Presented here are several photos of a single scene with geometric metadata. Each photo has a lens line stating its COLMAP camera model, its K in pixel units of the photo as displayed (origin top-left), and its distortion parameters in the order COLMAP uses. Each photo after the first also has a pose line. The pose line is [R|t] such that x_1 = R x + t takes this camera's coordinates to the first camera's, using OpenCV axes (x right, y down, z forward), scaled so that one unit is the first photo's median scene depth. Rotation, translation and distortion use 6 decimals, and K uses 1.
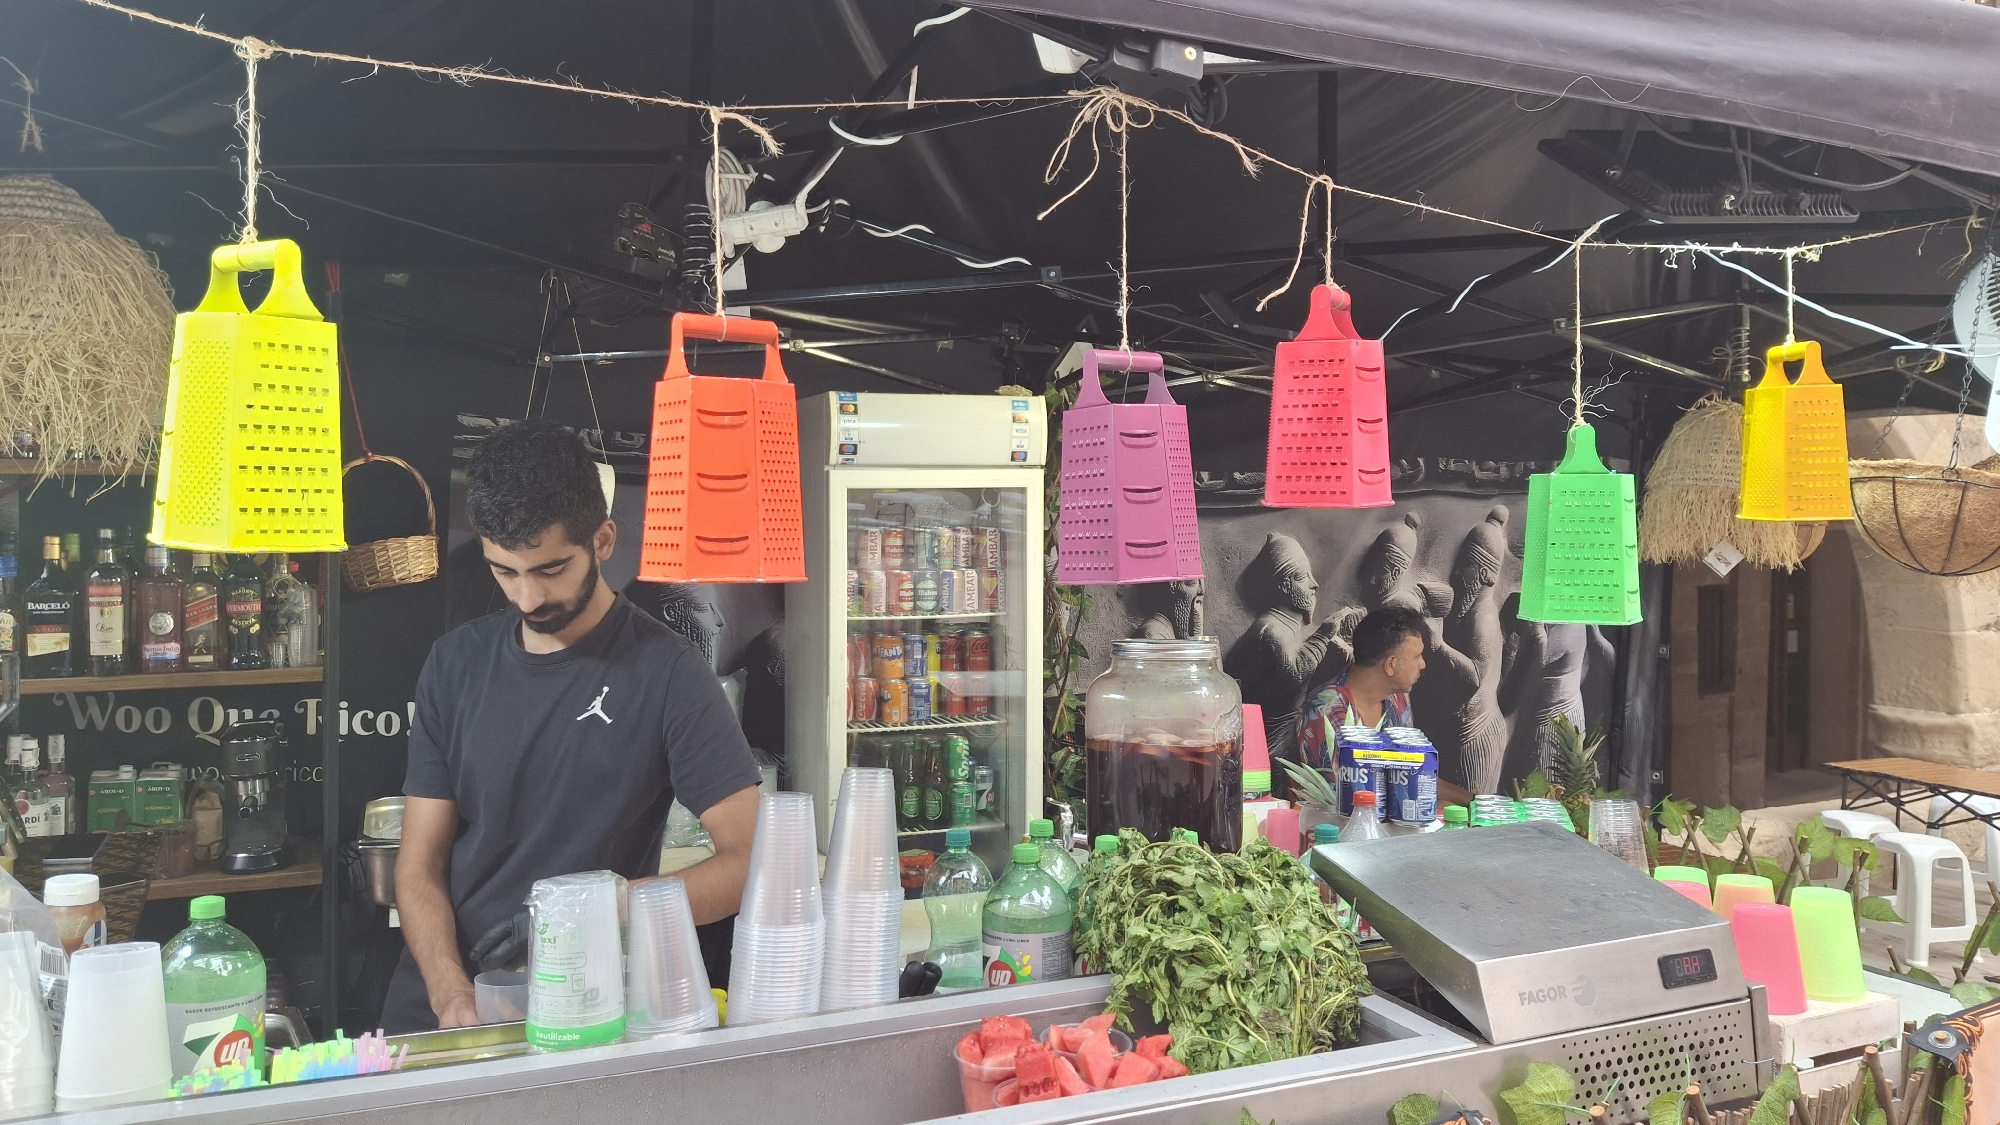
lens RADIAL K [[1521.0, 0, 1017.0], [0, 1521.0, 602.1], [0, 0, 1]] dist [0.075540, -0.142336]
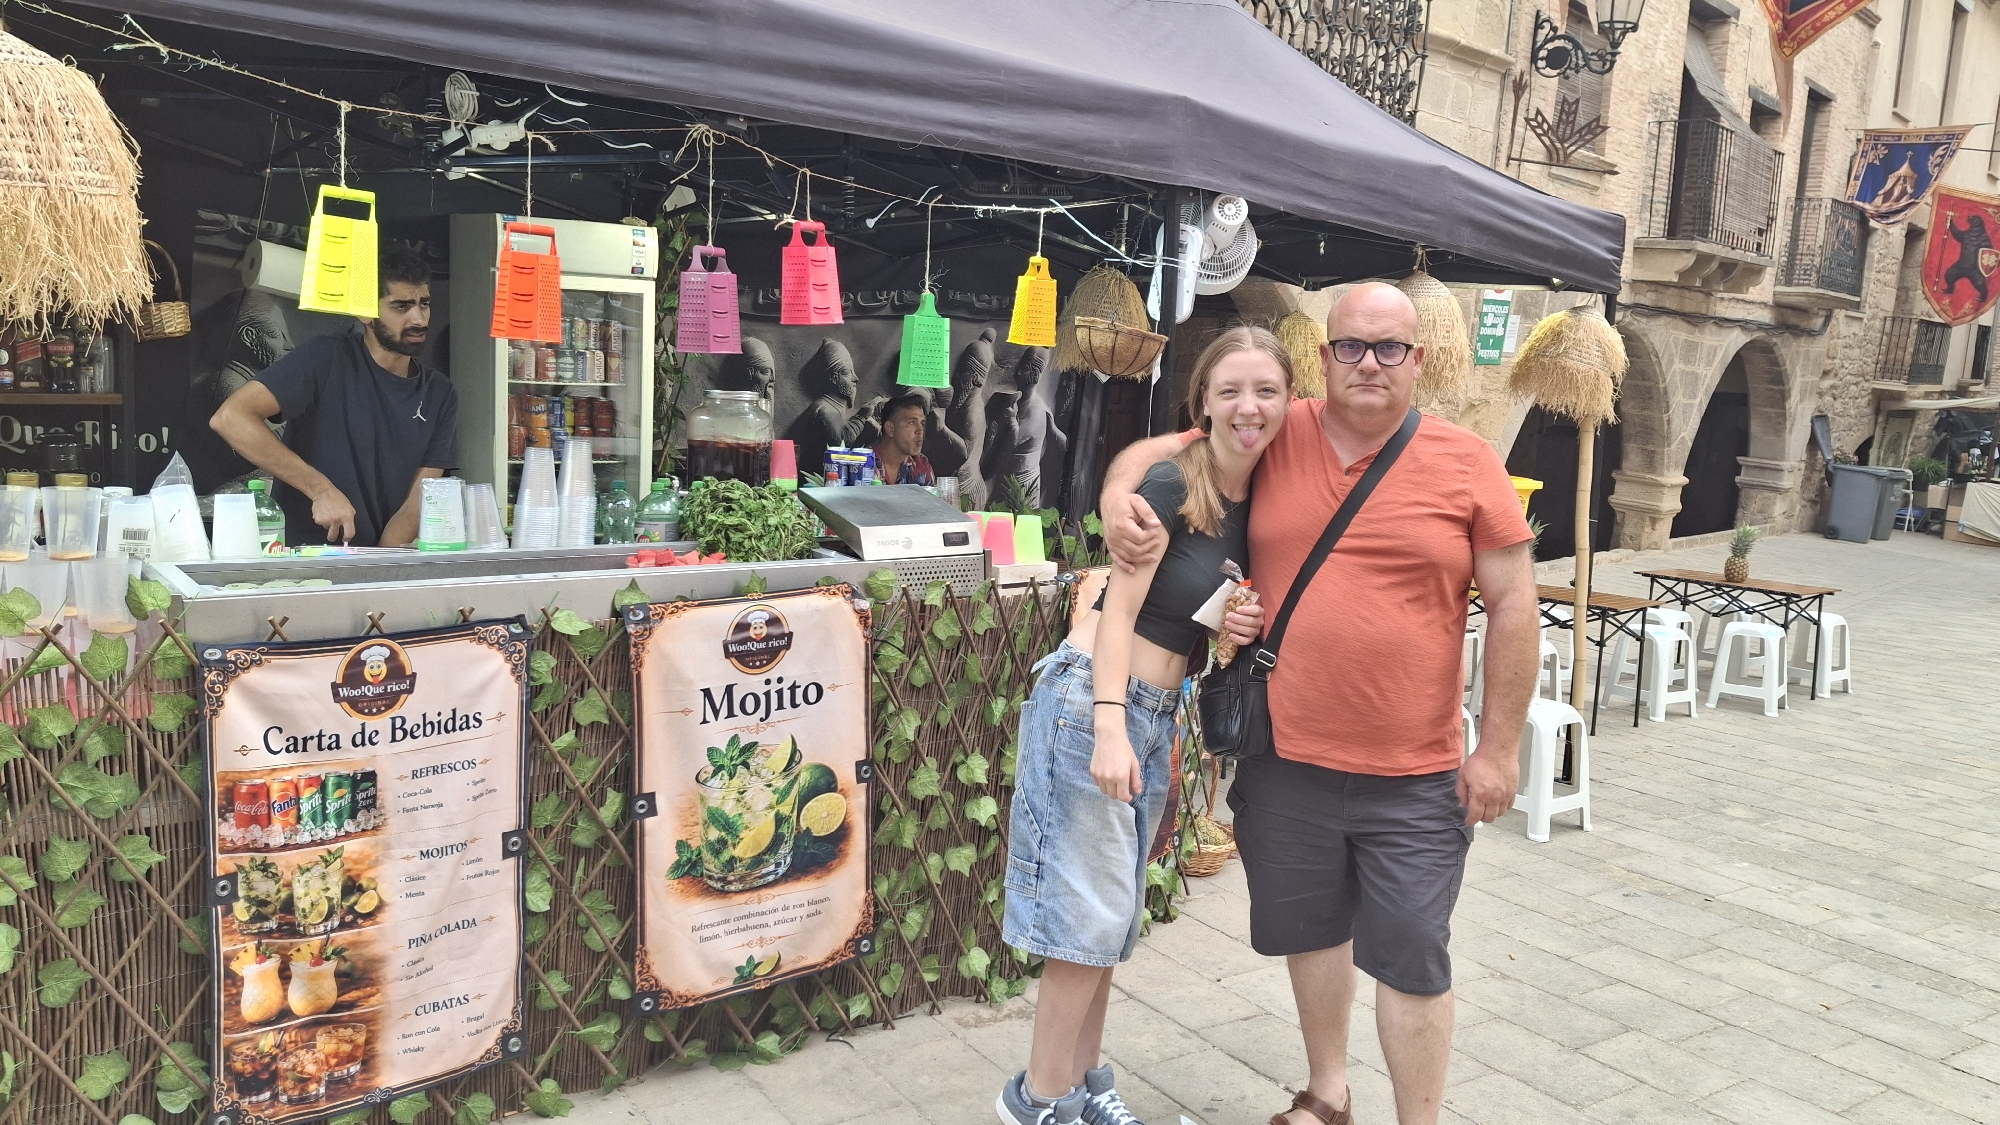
lens RADIAL K [[1521.0, 0, 1017.0], [0, 1521.0, 602.1], [0, 0, 1]] dist [0.075540, -0.142336]
pose [[0.964872, 0.012321, 0.262431, -0.032997], [-0.045175, 0.991802, 0.119531, 0.026477], [-0.258807, -0.127188, 0.957519, -0.567170]]
